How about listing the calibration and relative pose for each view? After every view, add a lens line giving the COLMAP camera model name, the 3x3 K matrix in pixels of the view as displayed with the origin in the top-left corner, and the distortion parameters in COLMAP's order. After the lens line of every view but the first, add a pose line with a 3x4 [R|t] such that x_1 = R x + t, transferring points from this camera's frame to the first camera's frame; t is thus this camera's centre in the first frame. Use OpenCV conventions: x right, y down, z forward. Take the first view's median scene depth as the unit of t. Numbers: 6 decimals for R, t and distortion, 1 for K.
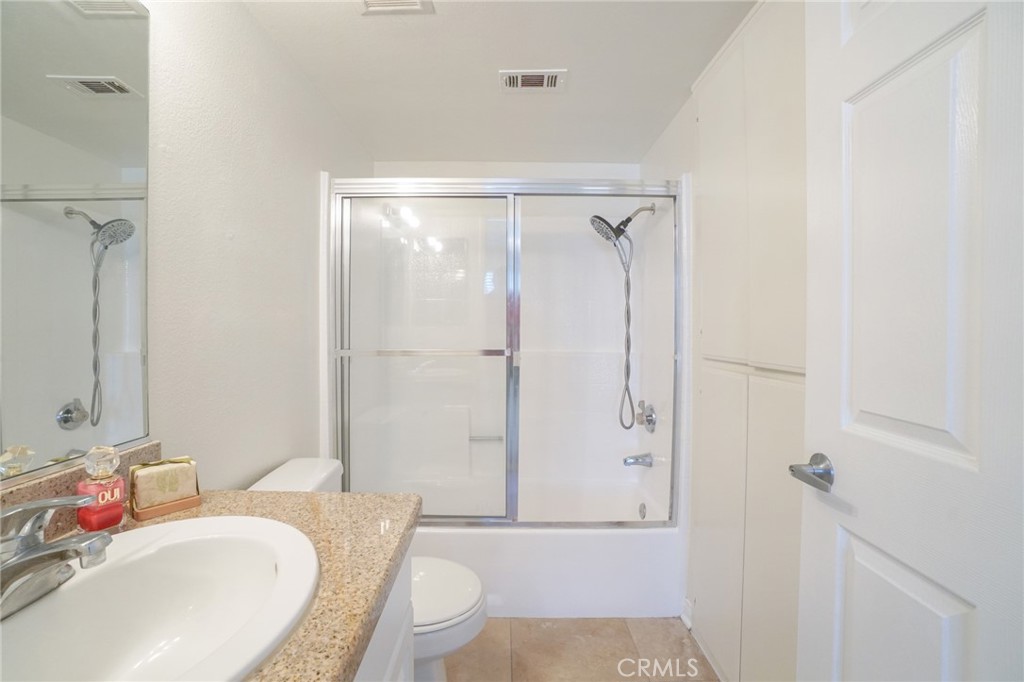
lens RADIAL K [[458.4, 0, 509.9], [0, 458.4, 329.6], [0, 0, 1]] dist [-0.044683, 0.015669]
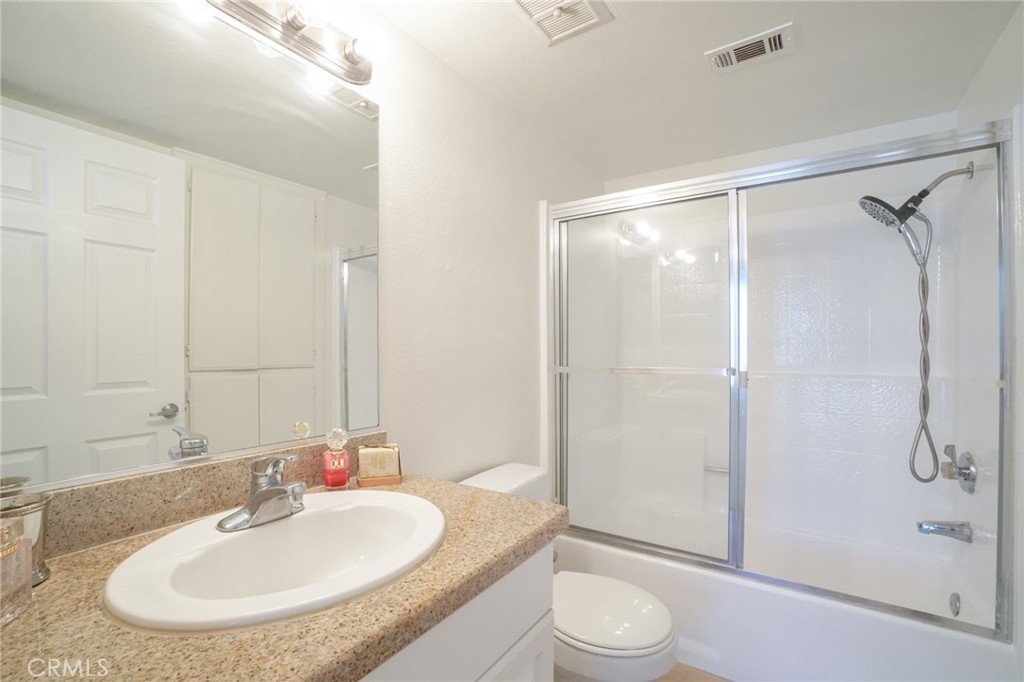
lens RADIAL K [[469.1, 0, 511.6], [0, 469.1, 346.9], [0, 0, 1]] dist [-0.060594, 0.029589]
pose [[0.828086, -0.008748, -0.560533, 0.143588], [0.003553, 0.999940, -0.010356, 0.010235], [0.560590, 0.006584, 0.828067, 0.041384]]
